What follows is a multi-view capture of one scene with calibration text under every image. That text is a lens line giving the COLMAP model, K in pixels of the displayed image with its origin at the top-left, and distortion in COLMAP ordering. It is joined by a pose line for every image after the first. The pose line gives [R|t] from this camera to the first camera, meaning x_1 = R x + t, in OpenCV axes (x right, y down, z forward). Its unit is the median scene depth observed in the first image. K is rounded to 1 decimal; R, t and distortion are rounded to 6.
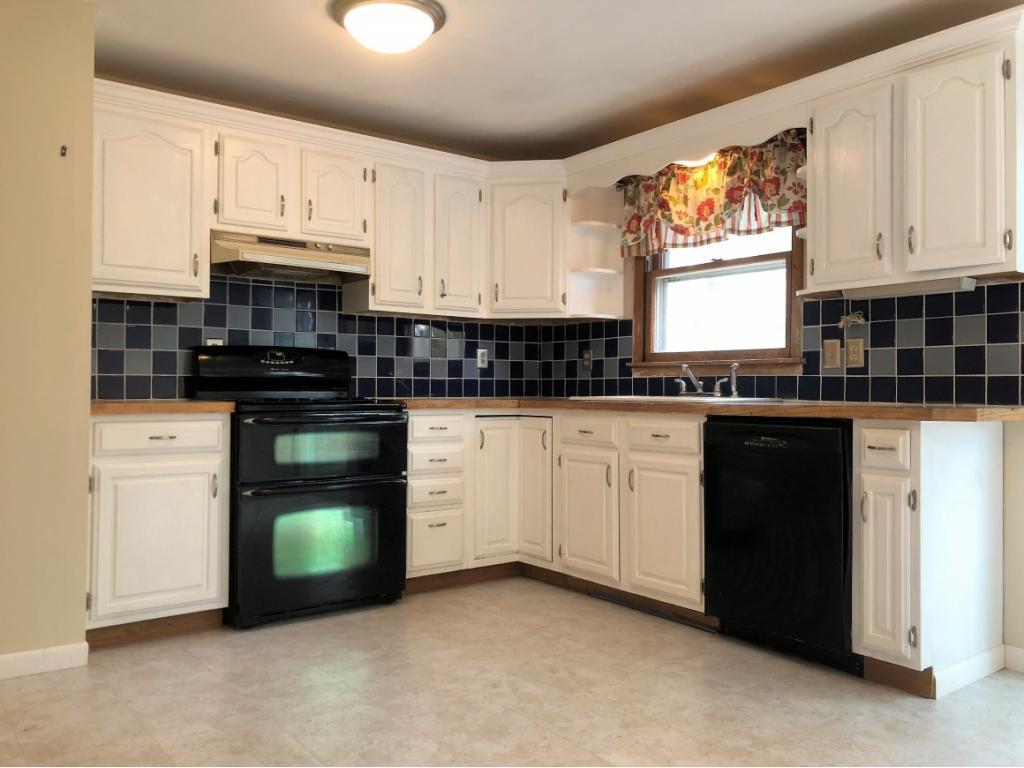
lens RADIAL K [[833.1, 0, 514.5], [0, 833.1, 376.7], [0, 0, 1]] dist [0.050931, -0.051530]
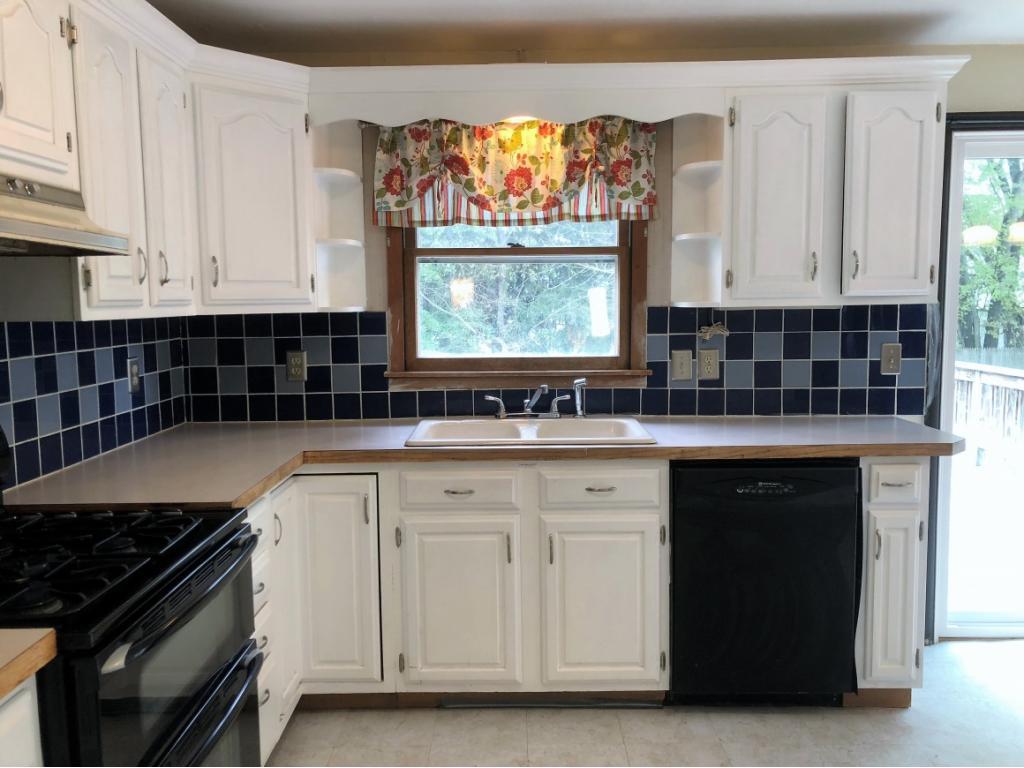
lens RADIAL K [[833.1, 0, 513.0], [0, 833.1, 379.7], [0, 0, 1]] dist [0.050931, -0.051530]
pose [[0.610414, -0.088351, 0.787140, -0.462587], [0.003469, 0.994048, 0.108884, -0.111691], [-0.792075, -0.063734, 0.607088, 0.577507]]
